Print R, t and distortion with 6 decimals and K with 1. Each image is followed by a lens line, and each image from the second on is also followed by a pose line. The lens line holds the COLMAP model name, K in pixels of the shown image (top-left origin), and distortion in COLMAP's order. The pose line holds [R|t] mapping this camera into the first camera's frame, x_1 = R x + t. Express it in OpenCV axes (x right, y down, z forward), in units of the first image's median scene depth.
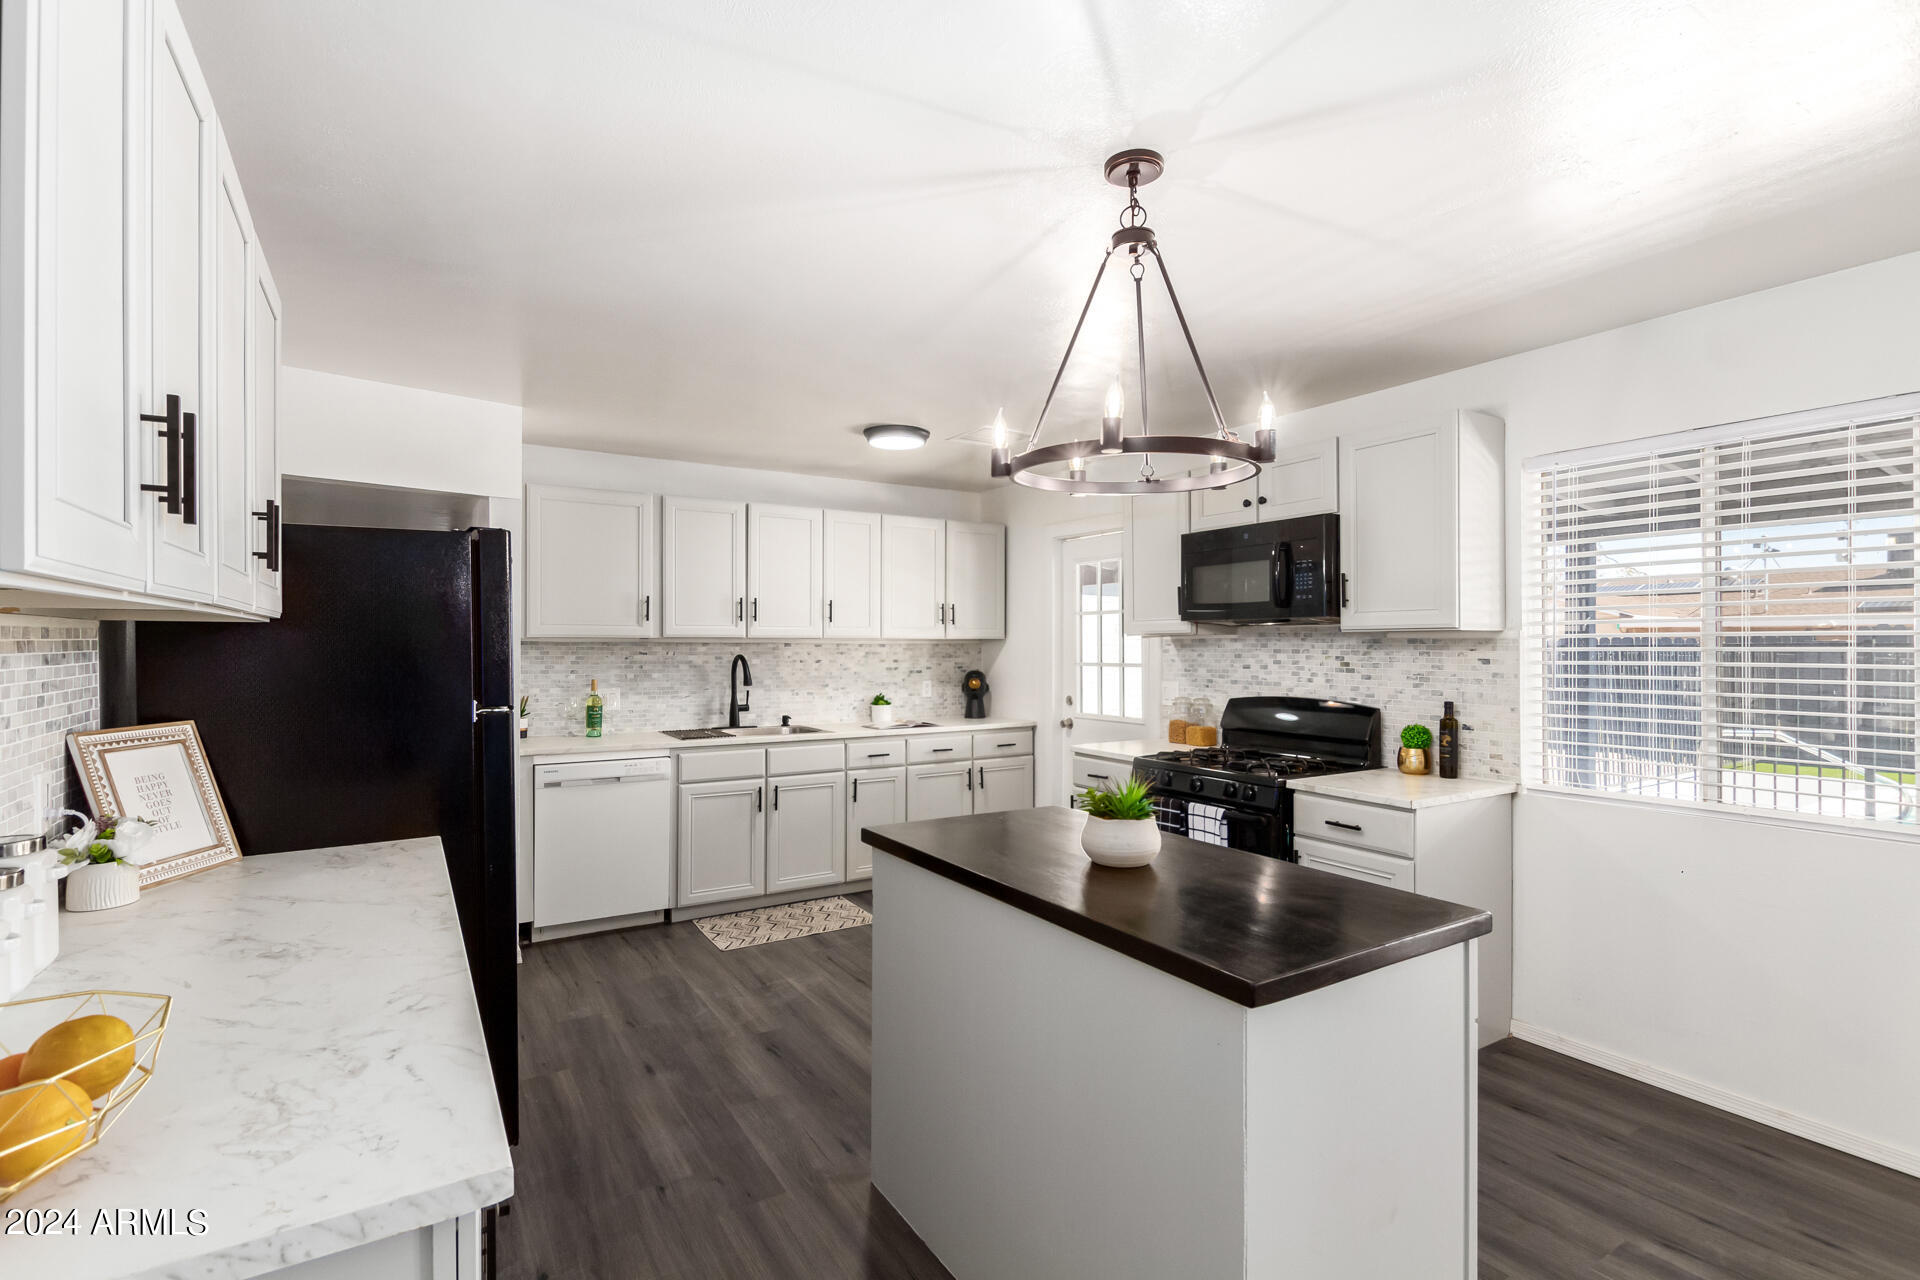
lens RADIAL K [[887.6, 0, 960.0], [0, 887.6, 640.0], [0, 0, 1]] dist [0.004137, 0.000619]
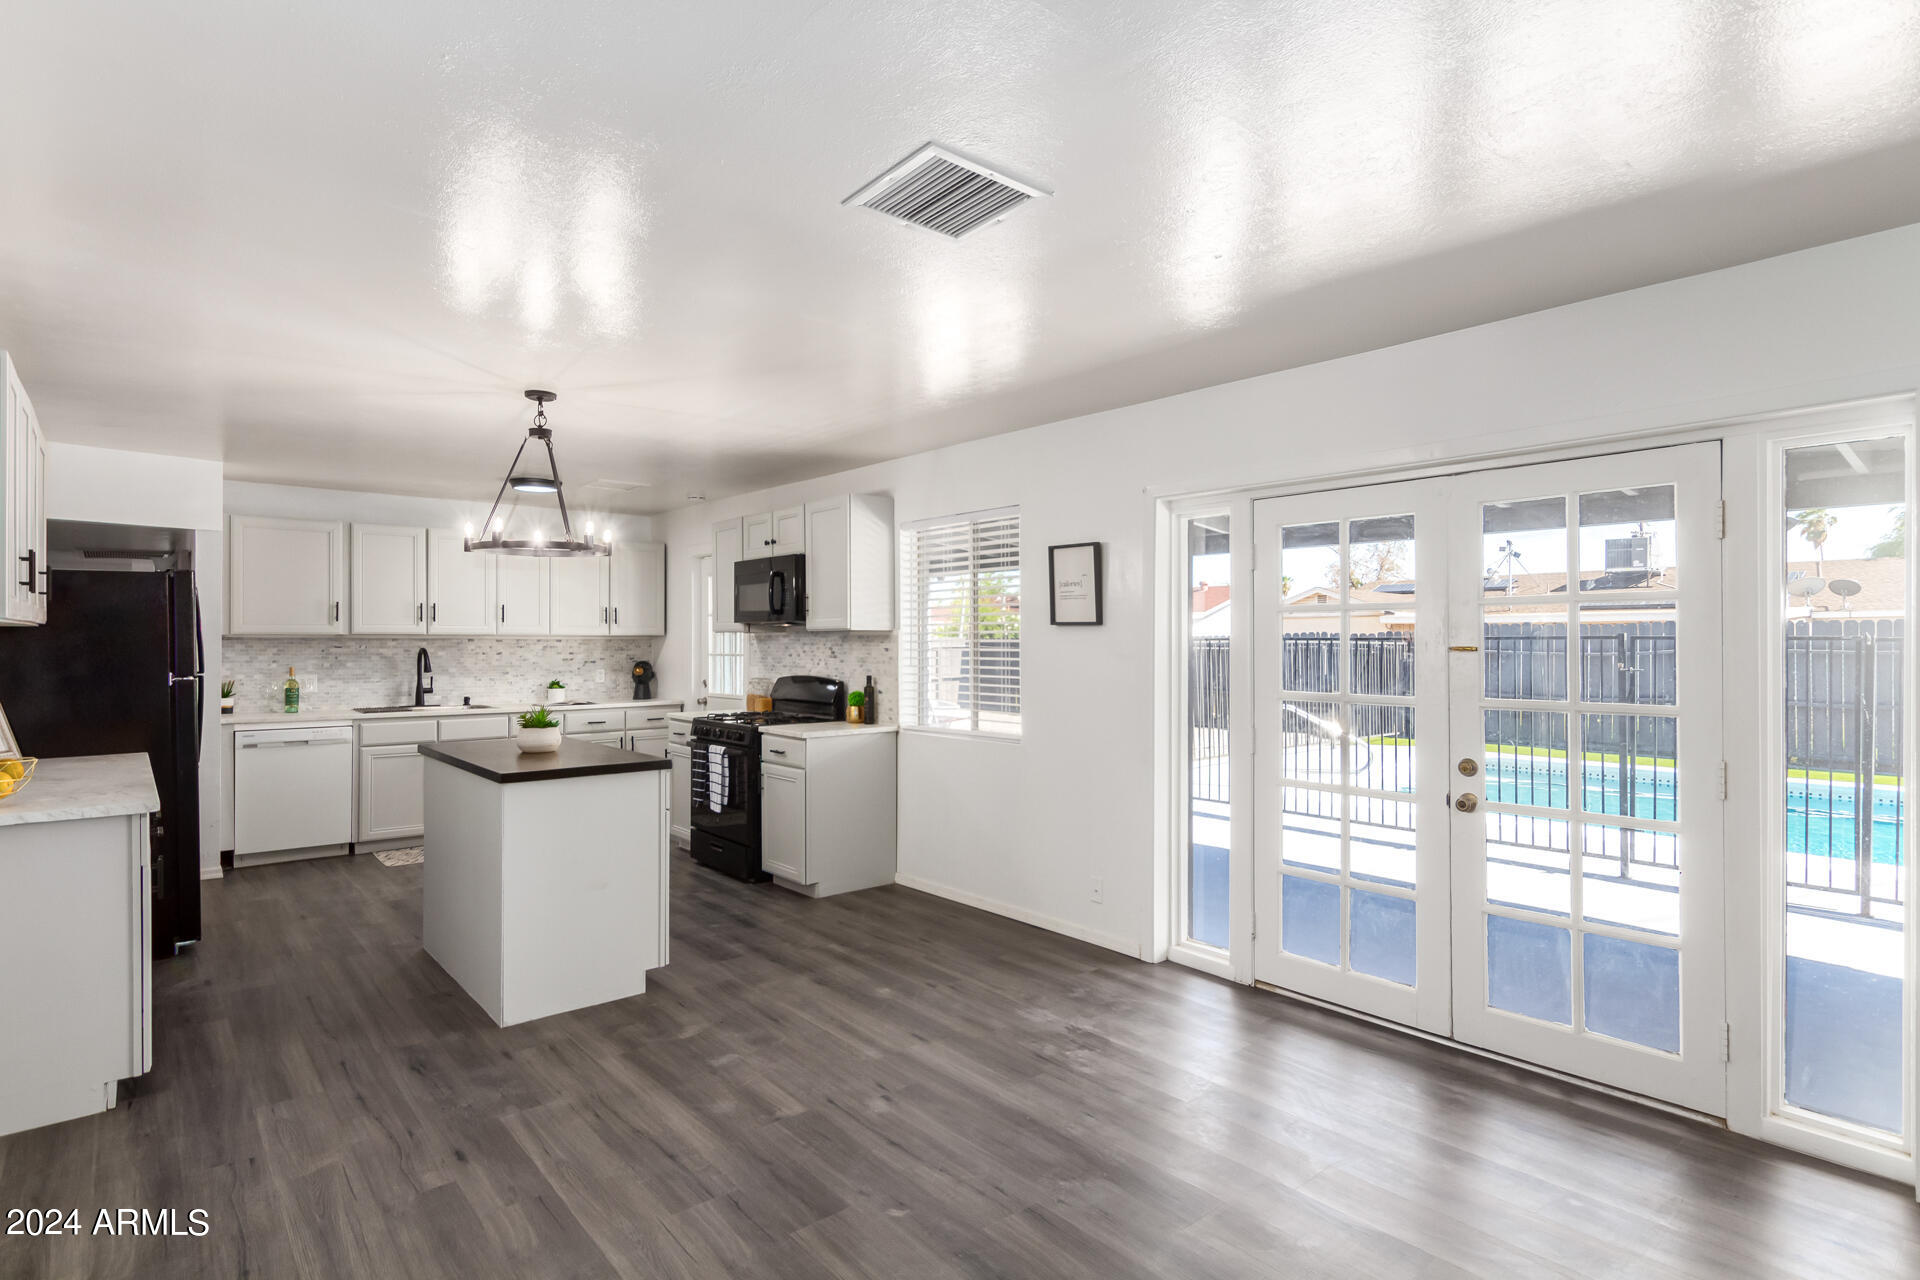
lens RADIAL K [[981.4, 0, 960.0], [0, 981.4, 640.0], [0, 0, 1]] dist [0.010238, -0.001762]
pose [[0.989883, -0.000422, 0.141884, 0.329121], [-0.000114, 0.999993, 0.003773, 0.000035], [-0.141884, -0.003751, 0.989876, -0.521927]]
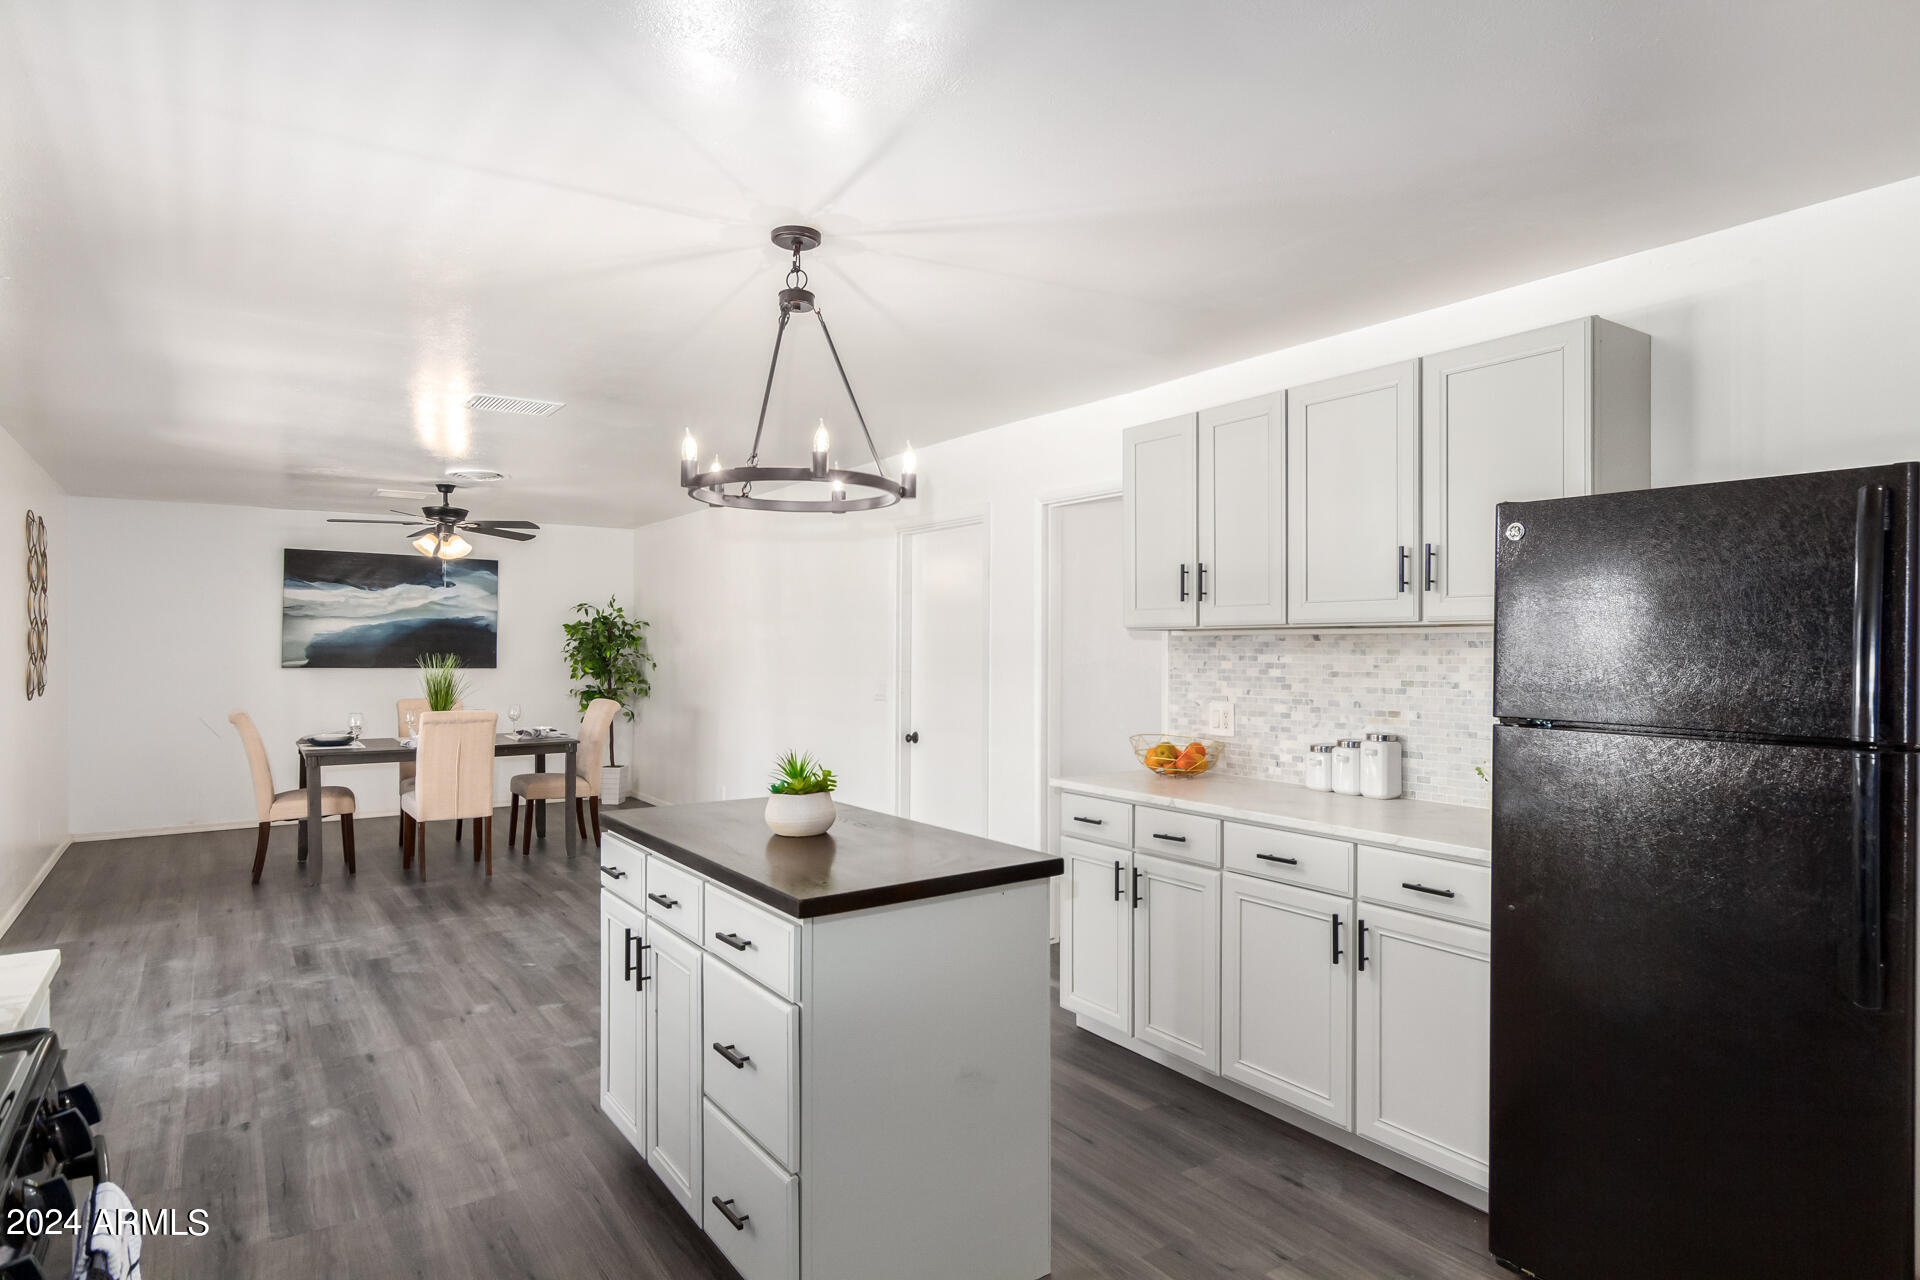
lens RADIAL K [[1060.3, 0, 960.0], [0, 1060.3, 640.0], [0, 0, 1]] dist [0.008447, 0.000475]
pose [[-0.998880, -0.001811, -0.047273, 0.018363], [-0.001417, 0.999964, -0.008363, 0.006030], [0.047286, -0.008287, -0.998847, 0.990977]]
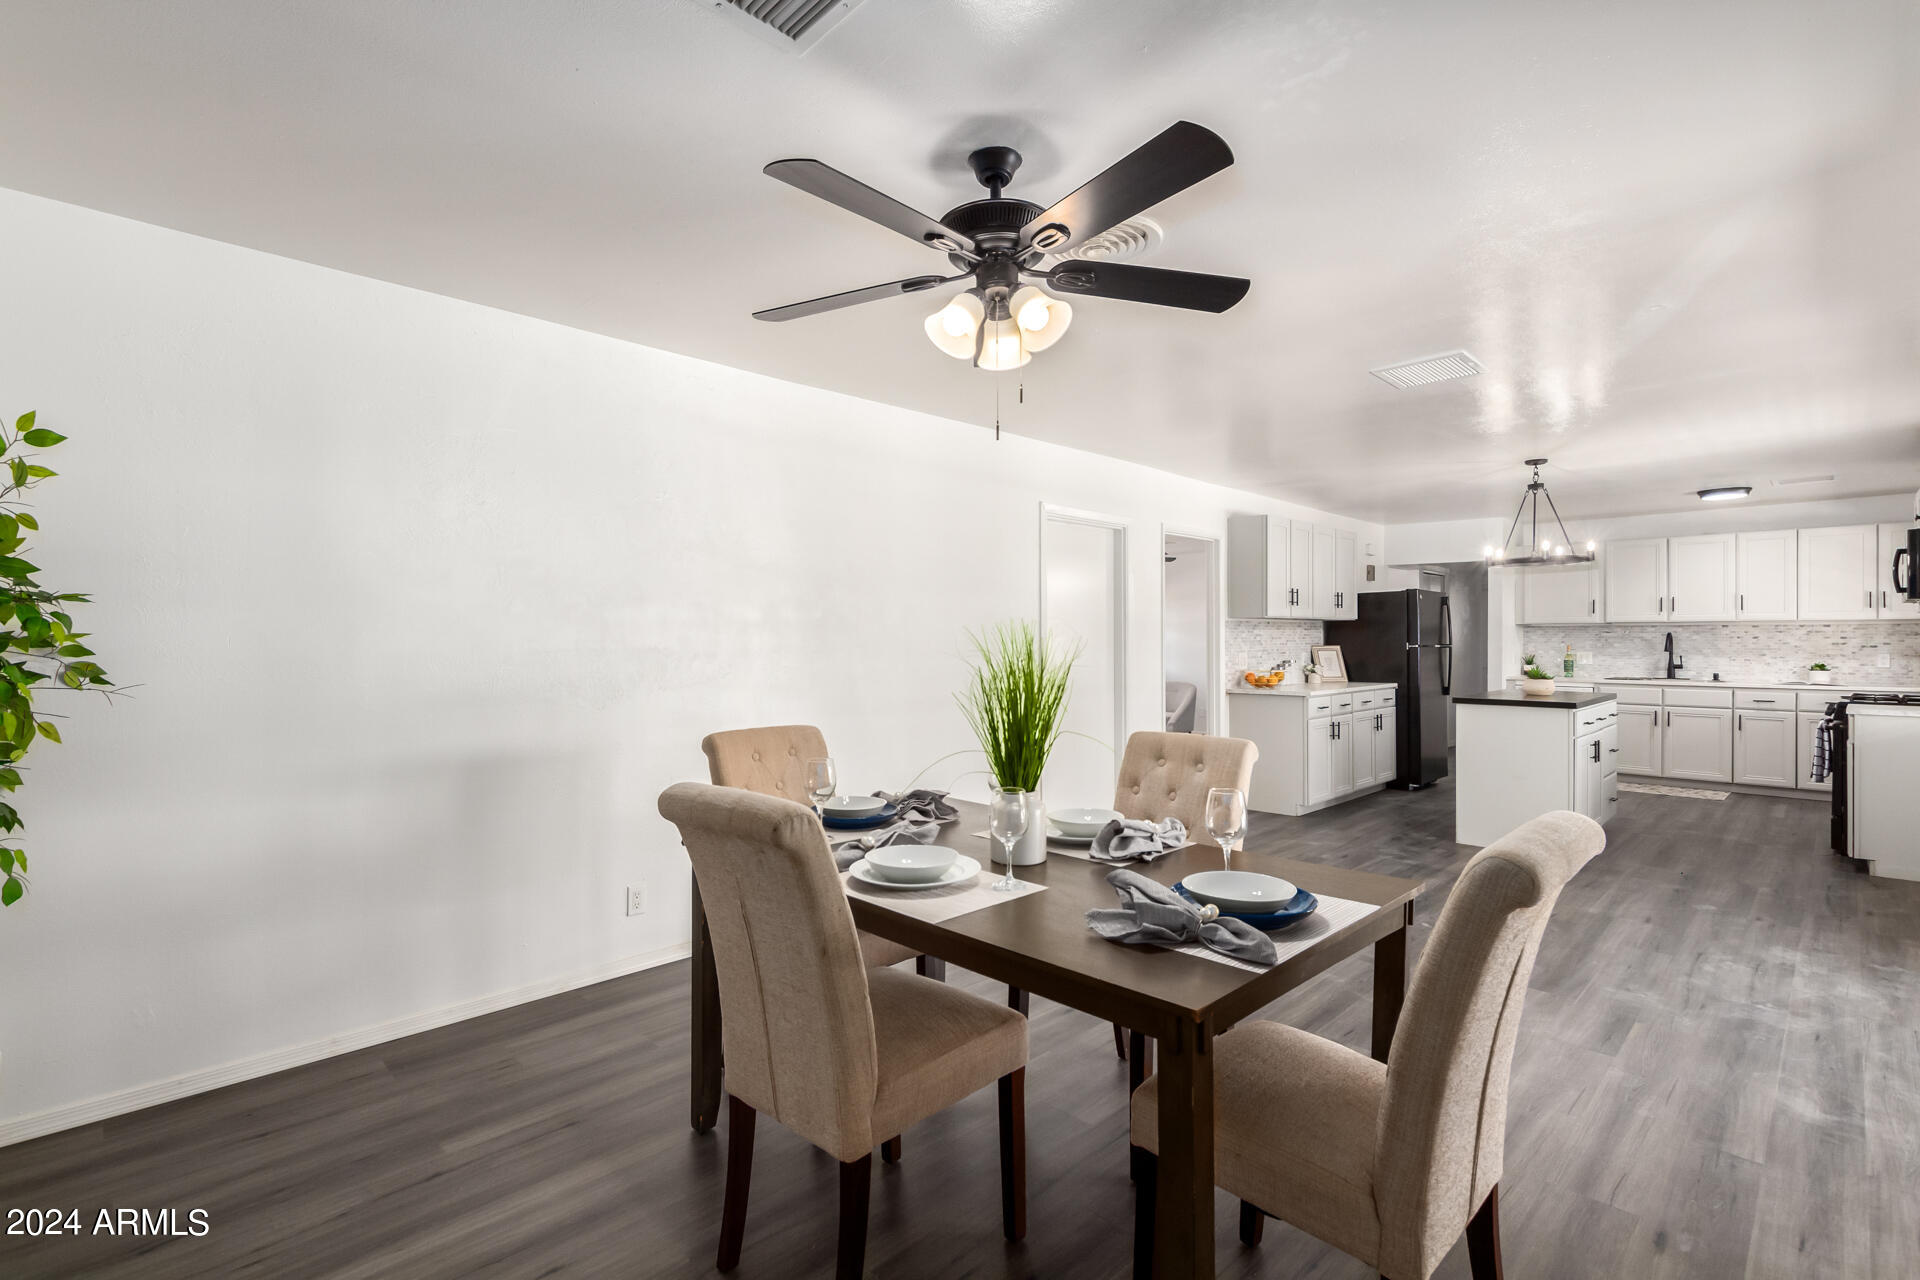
lens RADIAL K [[887.6, 0, 960.0], [0, 887.6, 640.0], [0, 0, 1]] dist [0.004137, 0.000619]
pose [[0.221180, 0.000068, -0.975233, 1.098964], [0.006002, 0.999981, 0.001430, 0.021613], [0.975215, -0.006170, 0.221175, -0.633885]]
